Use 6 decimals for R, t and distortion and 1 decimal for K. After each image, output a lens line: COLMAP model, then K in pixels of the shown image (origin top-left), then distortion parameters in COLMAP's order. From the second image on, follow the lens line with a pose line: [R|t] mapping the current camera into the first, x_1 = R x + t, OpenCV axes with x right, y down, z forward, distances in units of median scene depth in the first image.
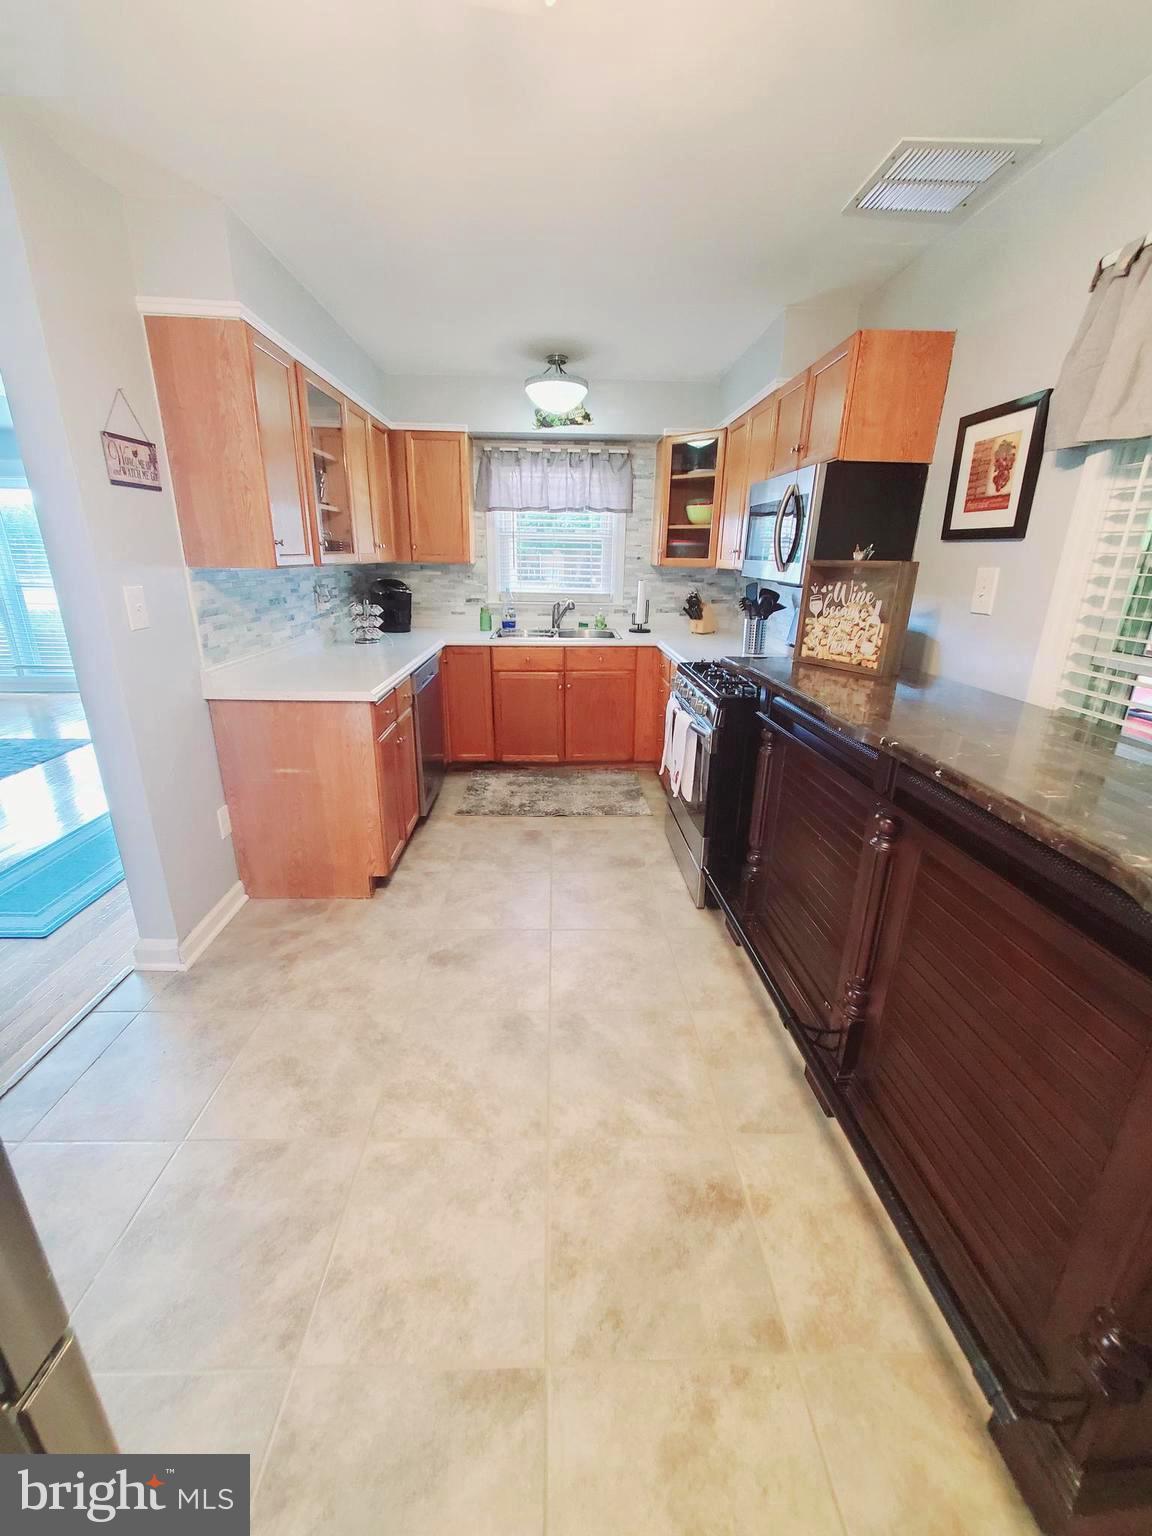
lens RADIAL K [[608.5, 0, 569.4], [0, 608.5, 751.3], [0, 0, 1]] dist [0.004154, -0.000301]
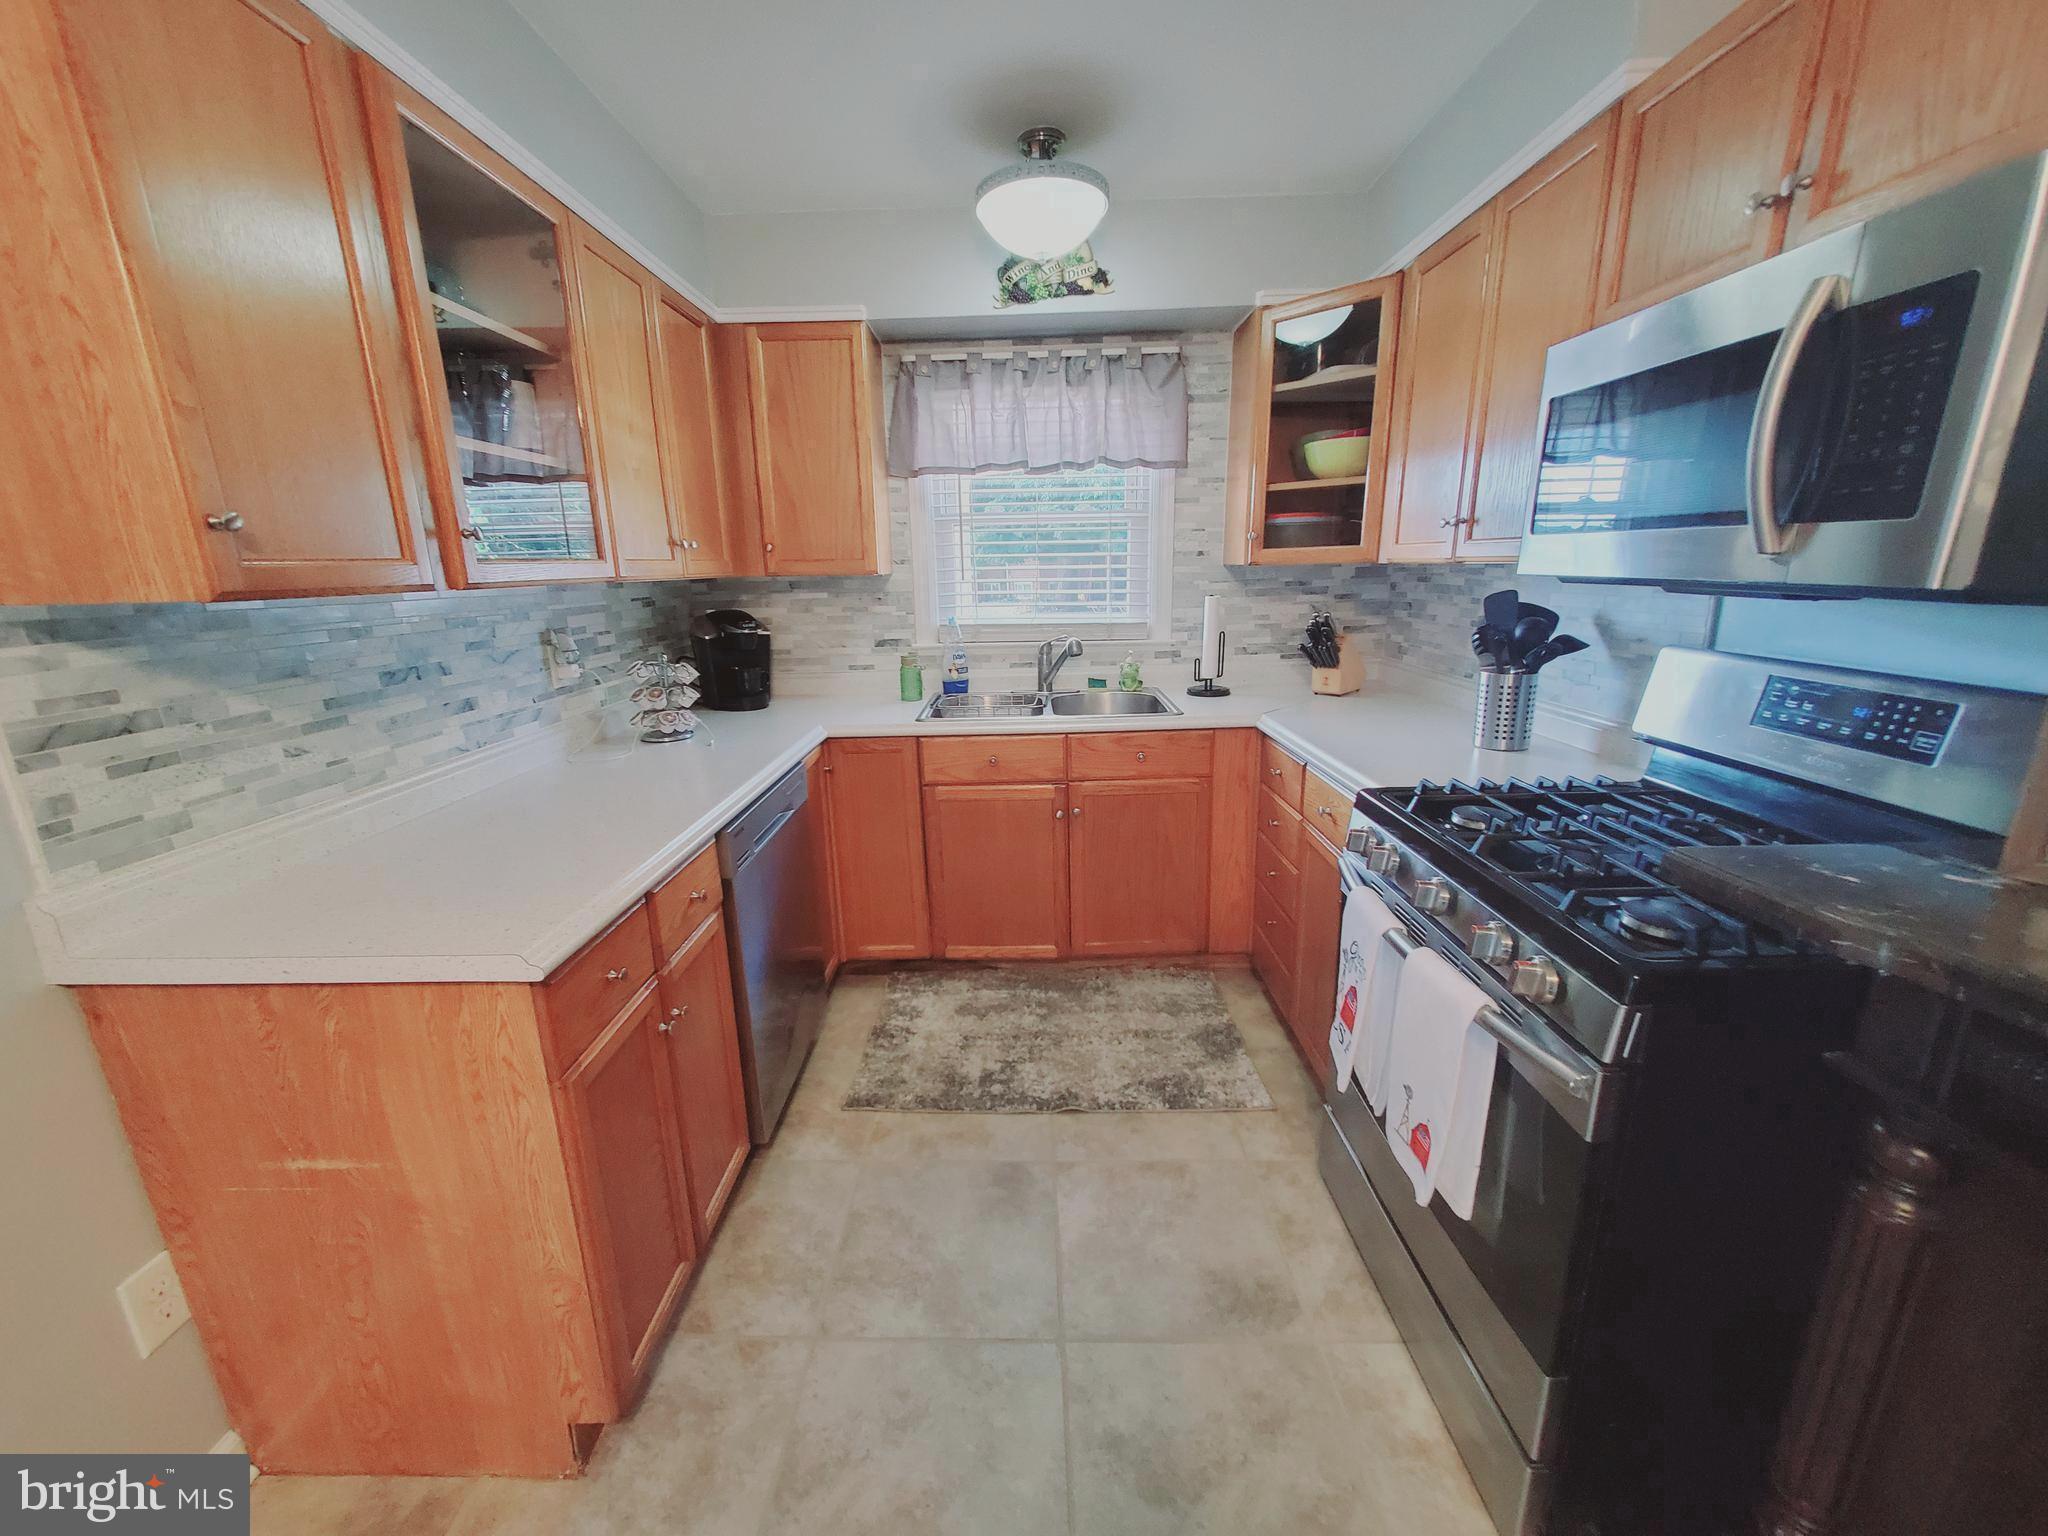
lens RADIAL K [[811.3, 0, 1002.5], [0, 811.3, 774.7], [0, 0, 1]] dist [0.004154, -0.000301]
pose [[0.998055, -0.023448, -0.057759, -0.022009], [0.019957, 0.997981, -0.060296, -0.097832], [0.059056, 0.059026, 0.996508, 0.337561]]
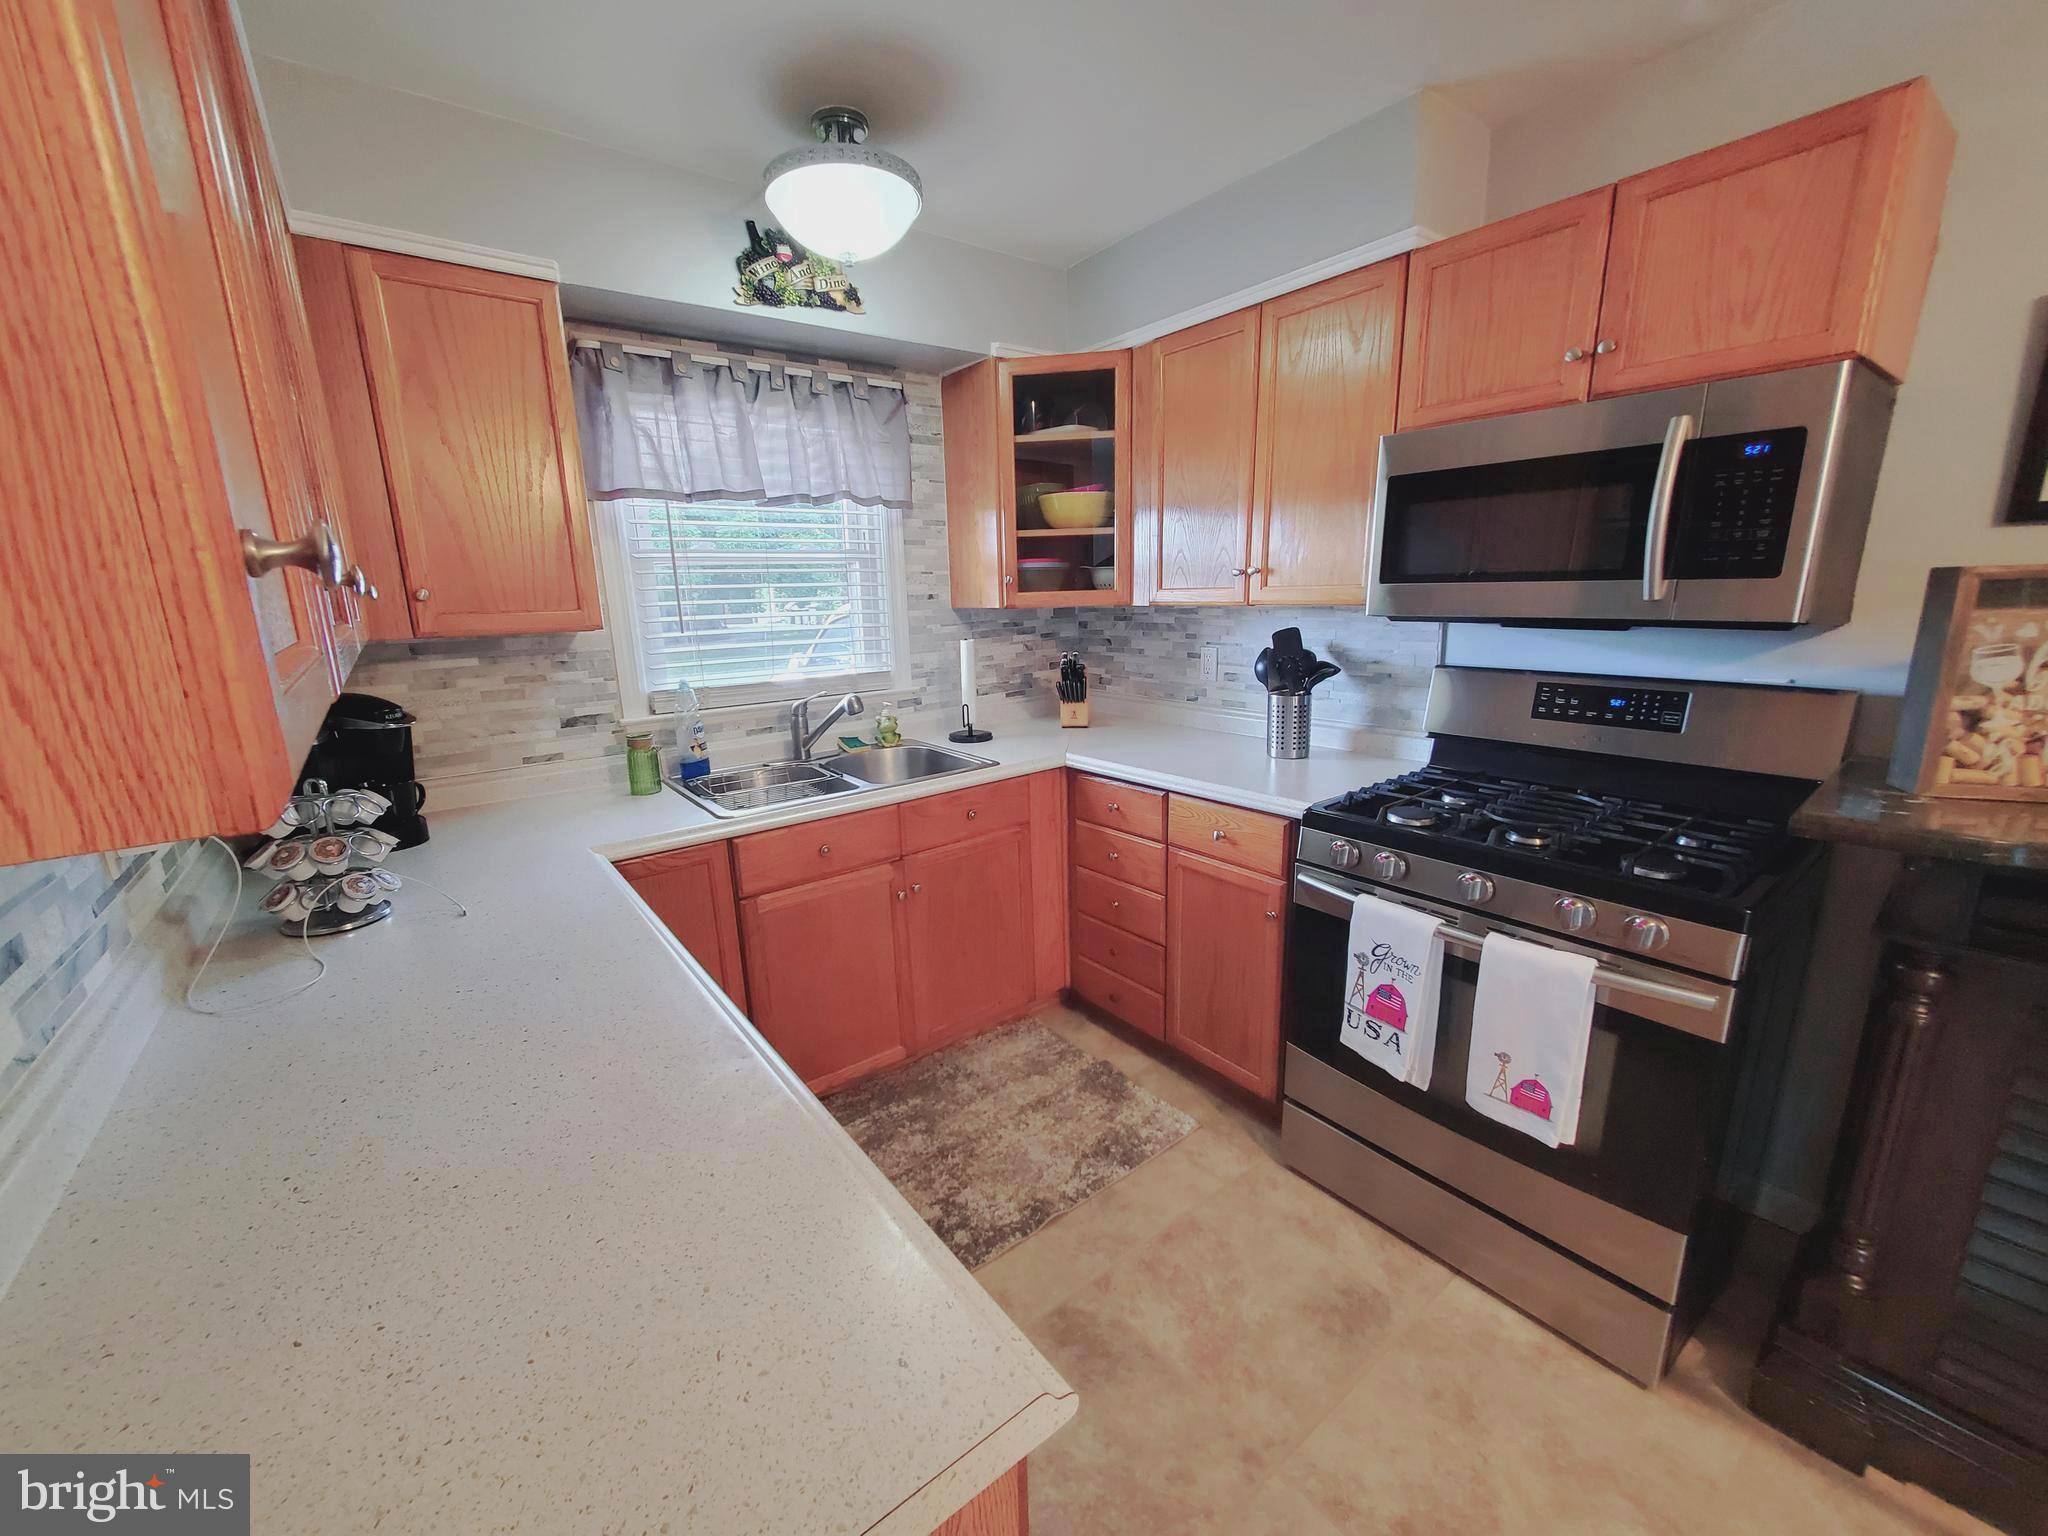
lens RADIAL K [[811.2, 0, 1004.4], [0, 811.2, 773.4], [0, 0, 1]] dist [0.006256, -0.002740]
pose [[0.815107, -0.168404, 0.554293, -0.258577], [0.218787, 0.975443, -0.025377, -0.158087], [-0.536407, 0.141957, 0.831935, 0.469674]]
